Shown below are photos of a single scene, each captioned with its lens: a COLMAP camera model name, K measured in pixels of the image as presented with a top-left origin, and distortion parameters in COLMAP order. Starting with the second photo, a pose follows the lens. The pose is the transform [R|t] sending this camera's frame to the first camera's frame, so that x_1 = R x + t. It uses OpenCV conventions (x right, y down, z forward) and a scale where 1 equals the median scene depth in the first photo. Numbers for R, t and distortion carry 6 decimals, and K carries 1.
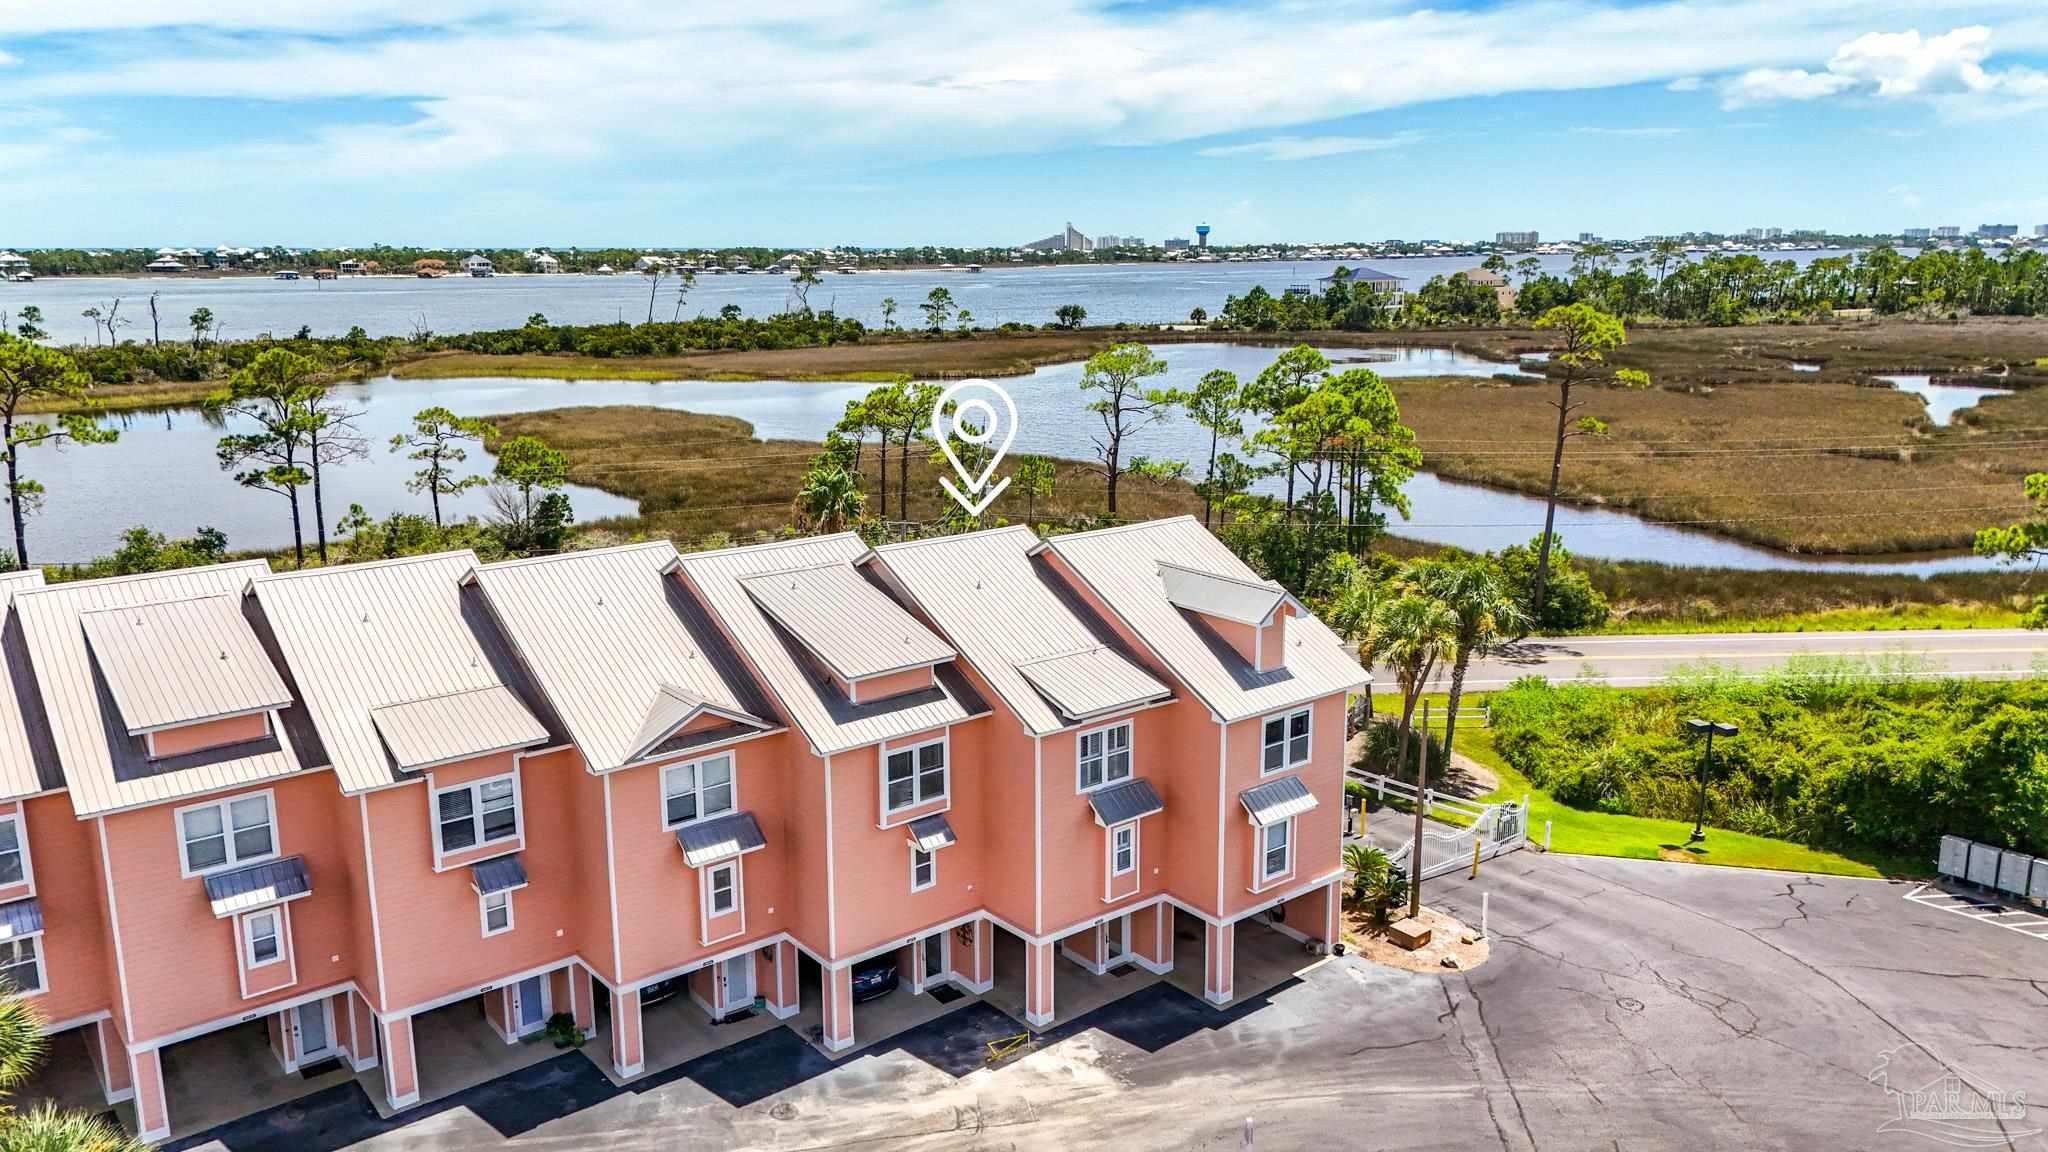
lens RADIAL K [[1470.3, 0, 1024.0], [0, 1470.3, 576.0], [0, 0, 1]] dist [0.033712, -0.006560]
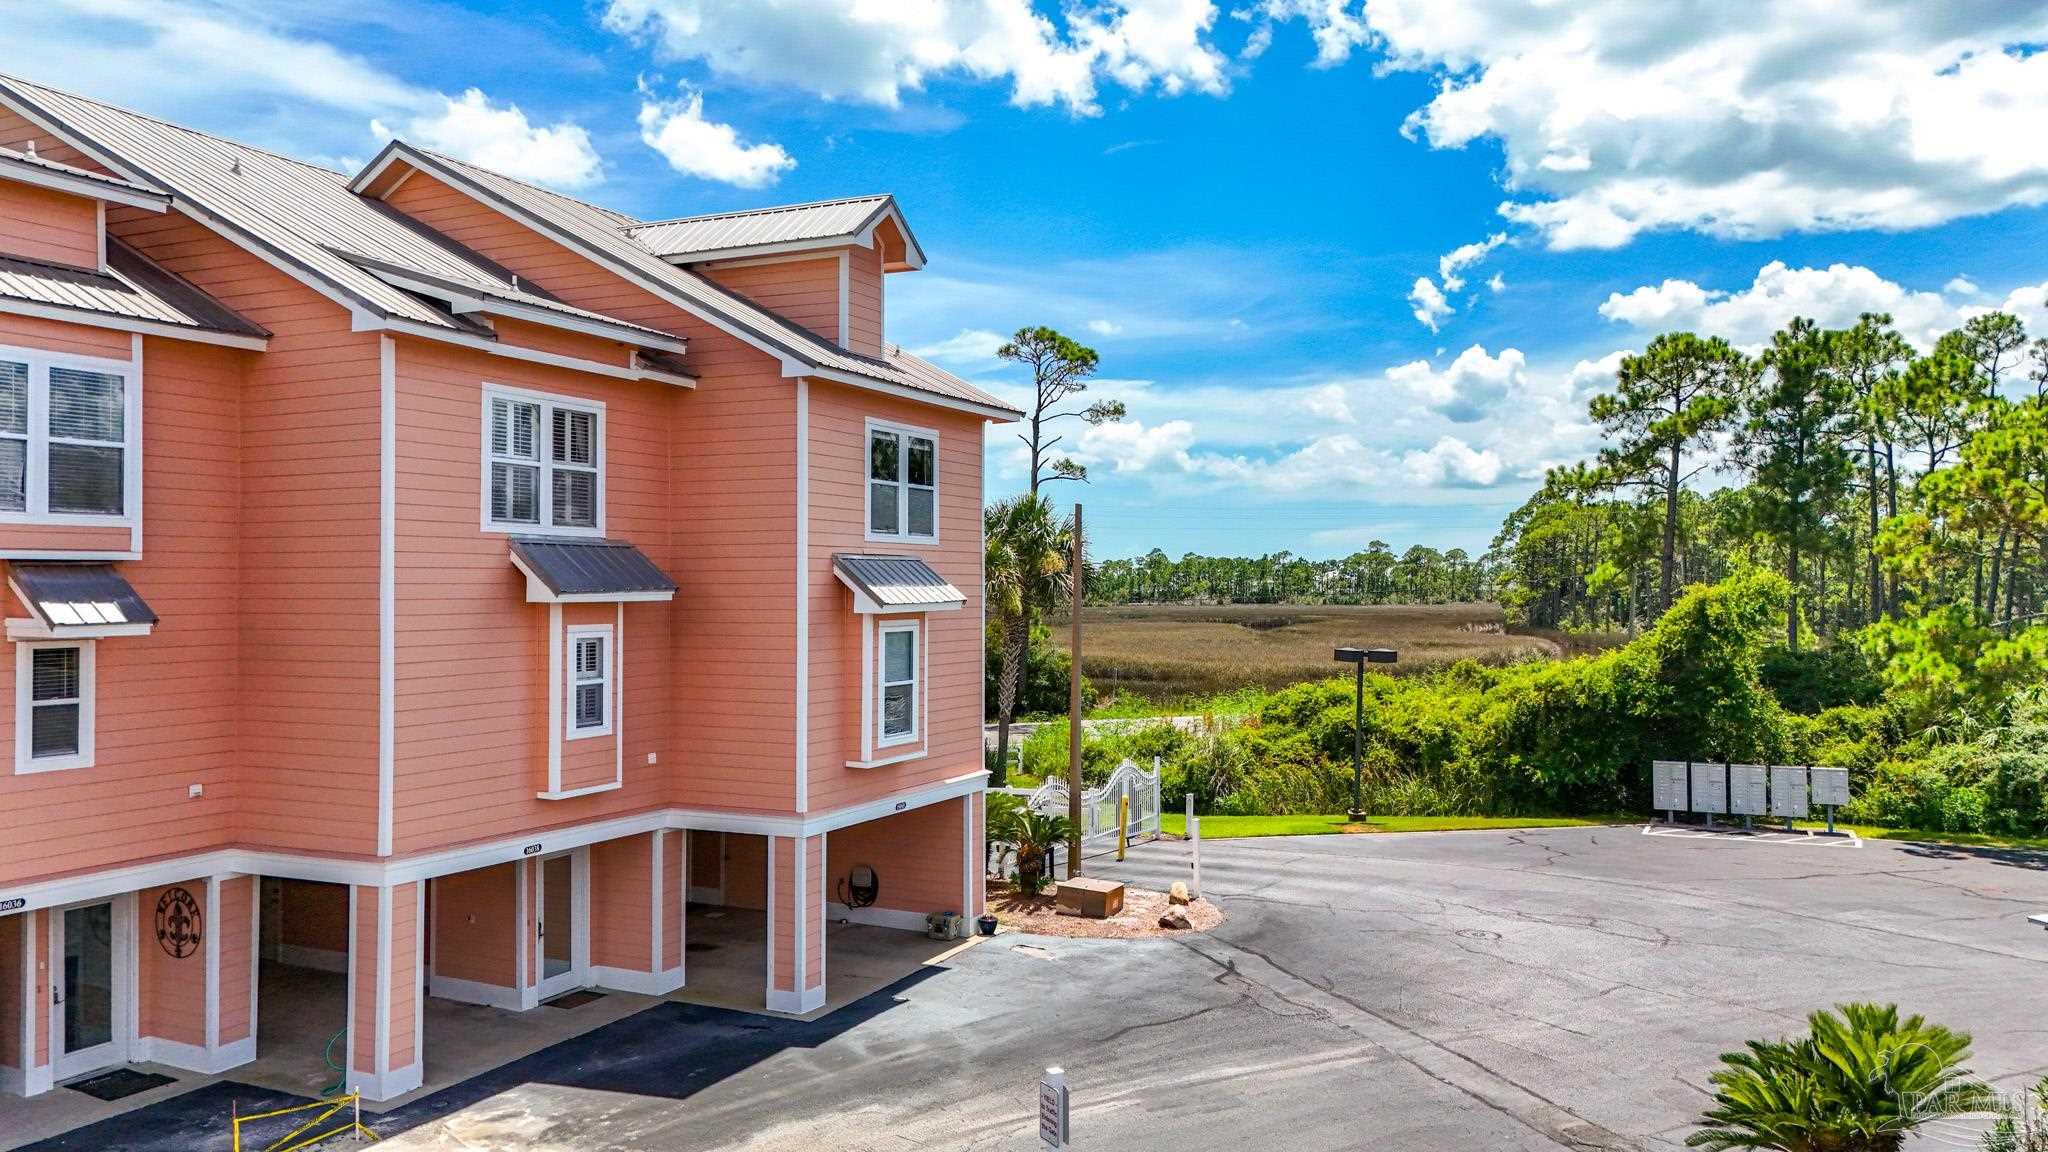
lens RADIAL K [[1482.7, 0, 1024.2], [0, 1482.7, 602.8], [0, 0, 1]] dist [0.092384, -0.090693]
pose [[0.905345, 0.009346, 0.424574, -0.007342], [0.074491, 0.980763, -0.180430, 0.253602], [-0.418092, 0.194978, 0.887233, 0.522219]]
